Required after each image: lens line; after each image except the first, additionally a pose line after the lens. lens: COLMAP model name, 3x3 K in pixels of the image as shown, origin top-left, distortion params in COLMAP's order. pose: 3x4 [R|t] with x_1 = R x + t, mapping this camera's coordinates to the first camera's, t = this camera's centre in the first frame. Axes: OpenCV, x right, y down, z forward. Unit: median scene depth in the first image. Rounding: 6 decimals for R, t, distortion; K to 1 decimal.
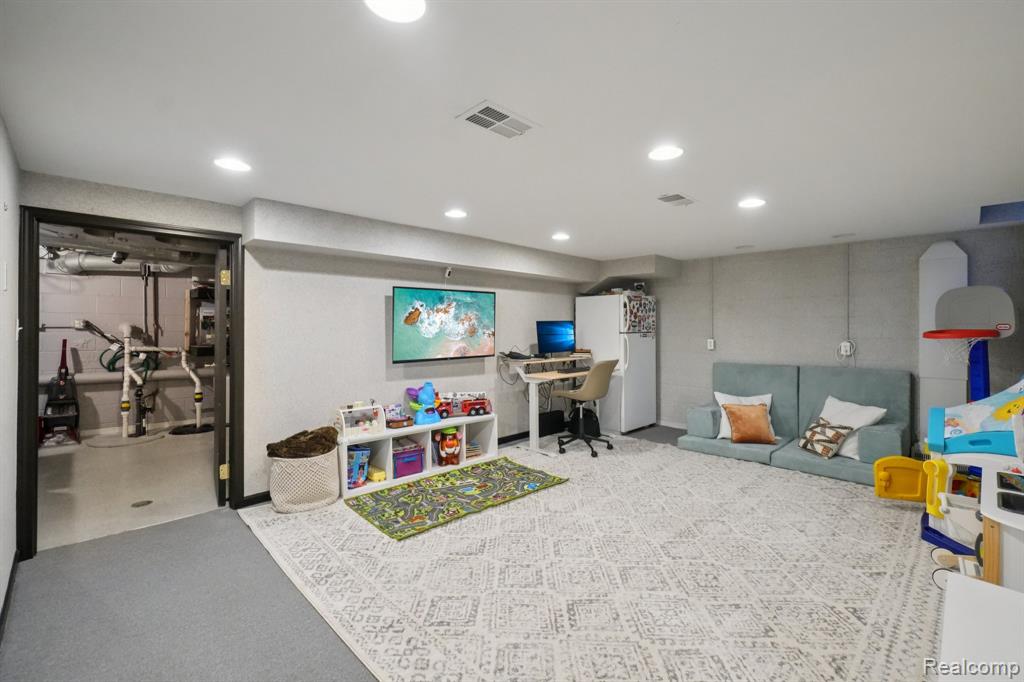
lens RADIAL K [[444.2, 0, 514.2], [0, 444.2, 331.0], [0, 0, 1]] dist [-0.007365, 0.001814]
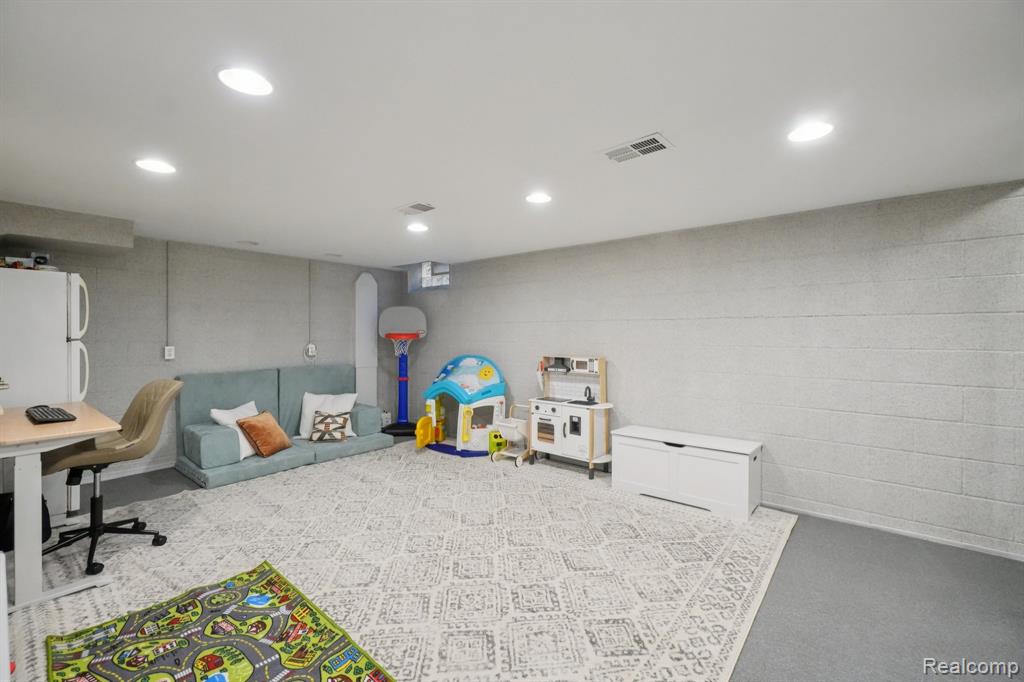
lens RADIAL K [[444.2, 0, 513.7], [0, 444.2, 339.1], [0, 0, 1]] dist [-0.007365, 0.001814]
pose [[-0.097515, -0.013261, 0.995146, -0.712727], [0.005587, 0.999888, 0.013871, -0.002592], [-0.995218, 0.006913, -0.097430, 0.896348]]
